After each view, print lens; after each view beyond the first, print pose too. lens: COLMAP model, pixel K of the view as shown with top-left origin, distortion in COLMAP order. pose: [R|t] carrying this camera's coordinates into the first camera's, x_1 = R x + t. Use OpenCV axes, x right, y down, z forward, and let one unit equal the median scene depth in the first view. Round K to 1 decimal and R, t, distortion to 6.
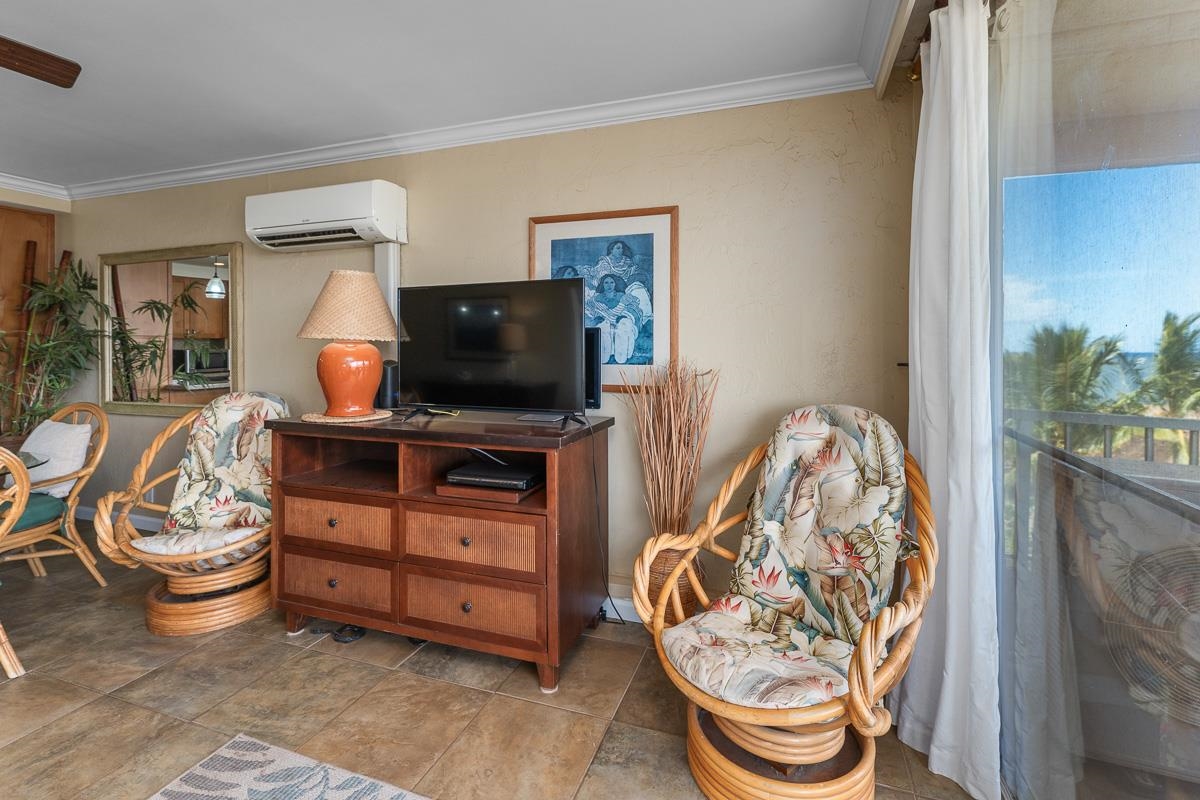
lens RADIAL K [[526.9, 0, 614.8], [0, 526.9, 347.7], [0, 0, 1]] dist [-0.001405, 0.000776]
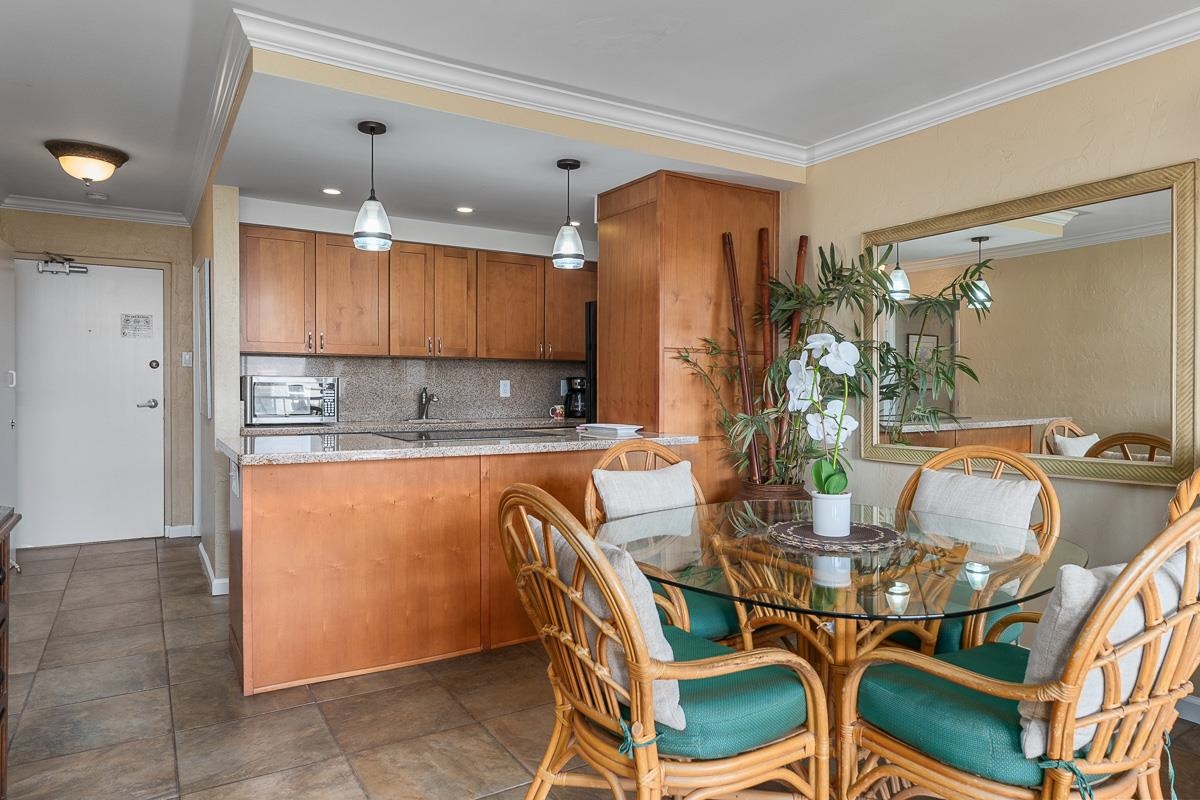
lens RADIAL K [[740.2, 0, 607.7], [0, 740.2, 403.6], [0, 0, 1]] dist [-0.002951, 0.004331]
pose [[0.776925, 0.014106, -0.629435, -0.986821], [-0.001851, 0.999796, 0.020120, 0.046889], [0.629591, -0.014466, 0.776792, 0.043368]]
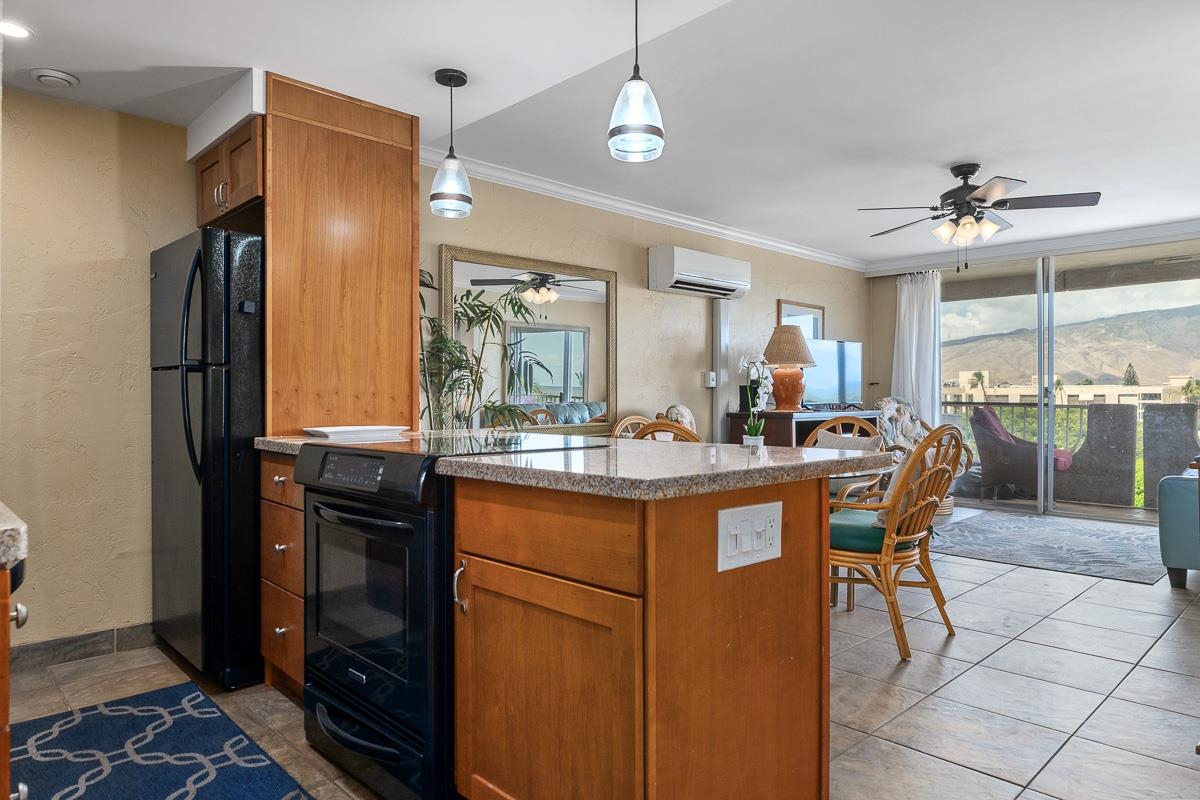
lens RADIAL K [[740.2, 0, 604.0], [0, 740.2, 396.5], [0, 0, 1]] dist [-0.002951, 0.004331]
pose [[0.458689, -0.001758, 0.888595, -2.931111], [0.000801, 0.999998, 0.001565, 0.078243], [-0.888596, -0.000006, 0.458690, 0.446817]]
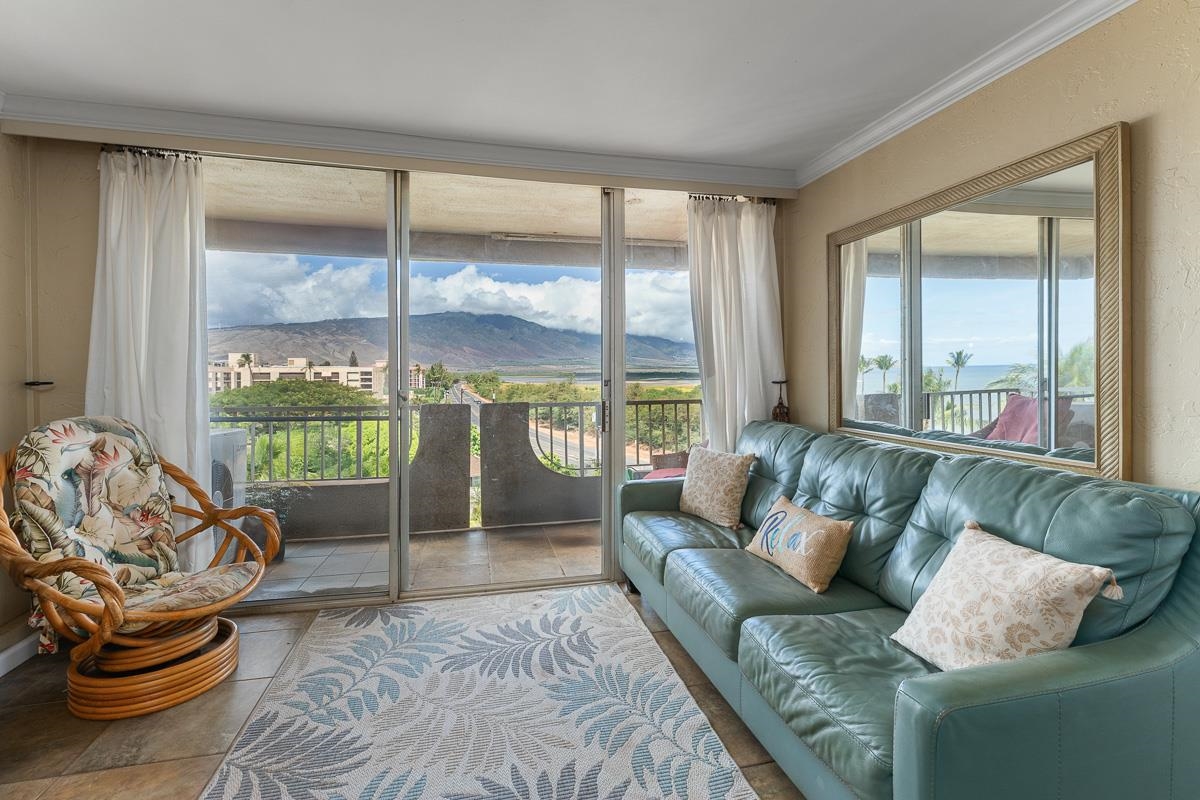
lens RADIAL K [[542.2, 0, 603.9], [0, 542.2, 378.7], [0, 0, 1]] dist [0.003042, -0.001573]
pose [[-0.544395, -0.009696, 0.838773, -0.975346], [0.001385, 0.999921, 0.012458, 0.007508], [-0.838828, 0.007944, -0.544339, 0.537494]]
